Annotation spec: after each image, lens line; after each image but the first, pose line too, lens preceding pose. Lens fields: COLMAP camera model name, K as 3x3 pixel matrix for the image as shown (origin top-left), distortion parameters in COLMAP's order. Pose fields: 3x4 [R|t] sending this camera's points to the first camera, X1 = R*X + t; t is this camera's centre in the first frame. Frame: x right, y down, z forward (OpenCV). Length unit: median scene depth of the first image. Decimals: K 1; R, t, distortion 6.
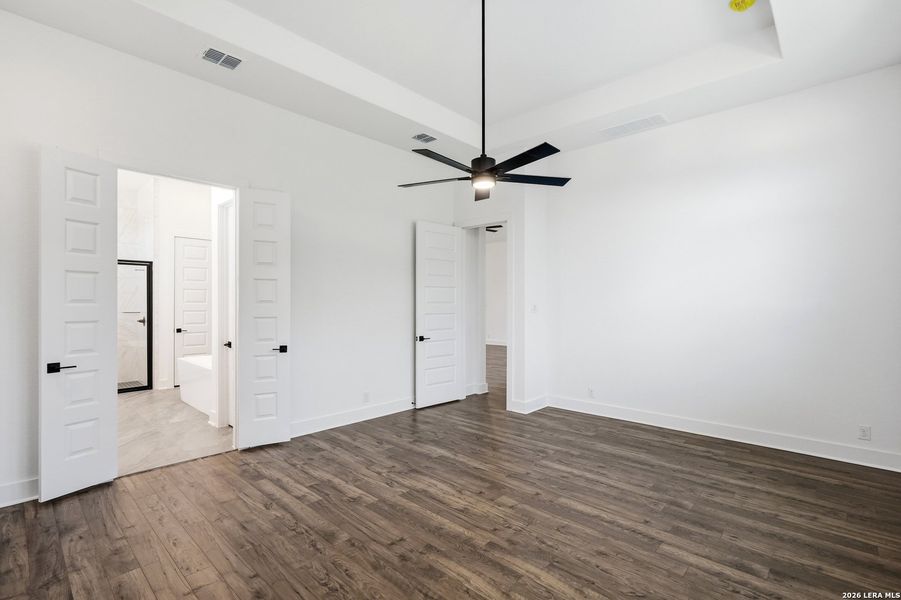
lens RADIAL K [[414.8, 0, 447.9], [0, 414.8, 301.7], [0, 0, 1]] dist [-0.012948, 0.006479]
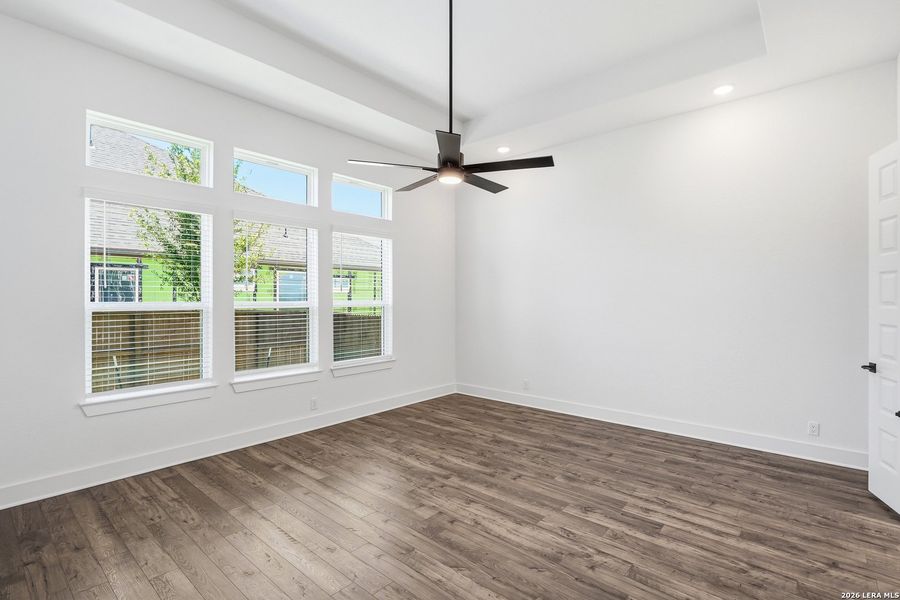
lens RADIAL K [[414.4, 0, 447.4], [0, 414.4, 301.7], [0, 0, 1]] dist [-0.012948, 0.006479]
pose [[-0.999297, -0.003871, -0.037296, 0.127578], [-0.004009, 0.999985, 0.003636, 0.003968], [0.037281, 0.003783, -0.999298, 1.917028]]
